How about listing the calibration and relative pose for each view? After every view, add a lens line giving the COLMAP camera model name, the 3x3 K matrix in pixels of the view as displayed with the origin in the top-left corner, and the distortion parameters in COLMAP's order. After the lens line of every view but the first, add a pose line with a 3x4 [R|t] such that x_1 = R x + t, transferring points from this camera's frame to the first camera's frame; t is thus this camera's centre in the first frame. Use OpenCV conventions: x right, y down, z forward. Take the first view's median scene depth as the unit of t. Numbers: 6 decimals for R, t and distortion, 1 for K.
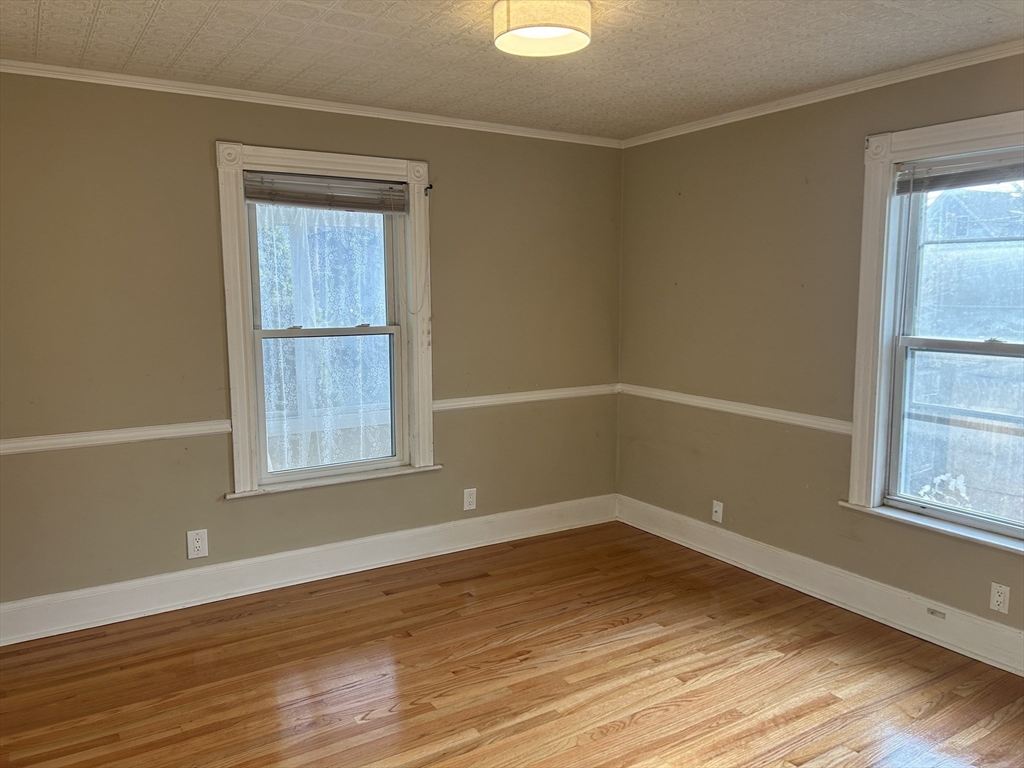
lens RADIAL K [[771.5, 0, 518.8], [0, 771.5, 383.8], [0, 0, 1]] dist [0.070711, -0.064130]
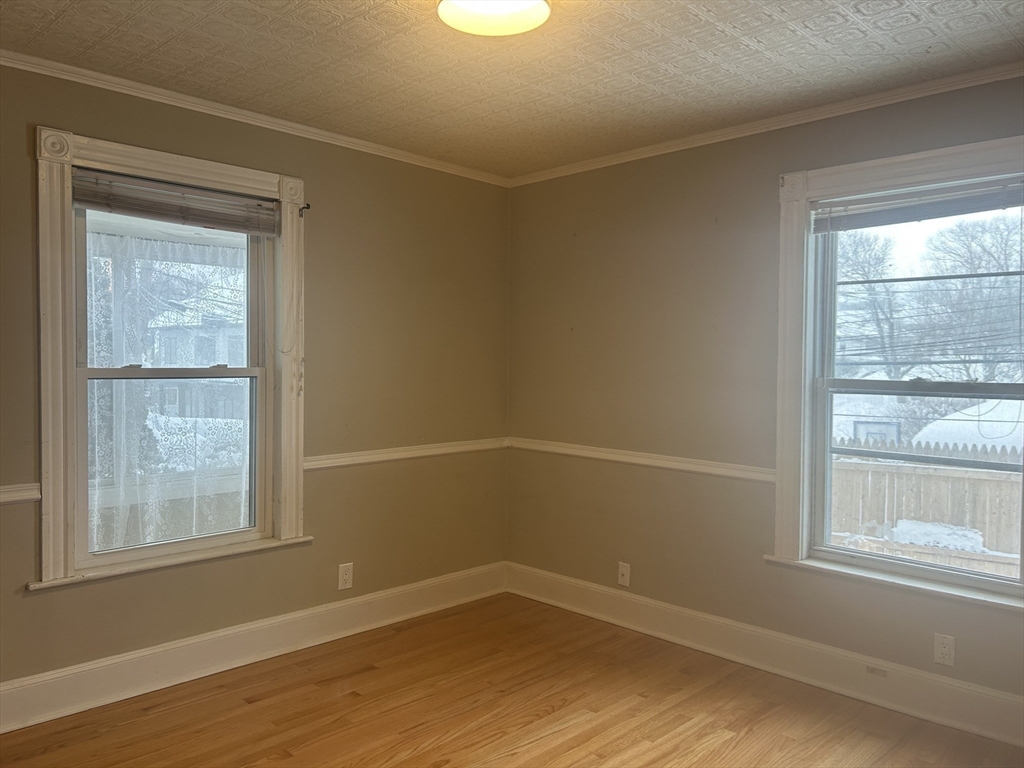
lens RADIAL K [[771.5, 0, 512.7], [0, 771.5, 382.3], [0, 0, 1]] dist [0.070711, -0.064130]
pose [[0.974326, 0.005753, 0.225069, -0.091119], [0.016108, 0.995330, -0.095175, 0.027818], [-0.224565, 0.096357, 0.969683, 0.139487]]
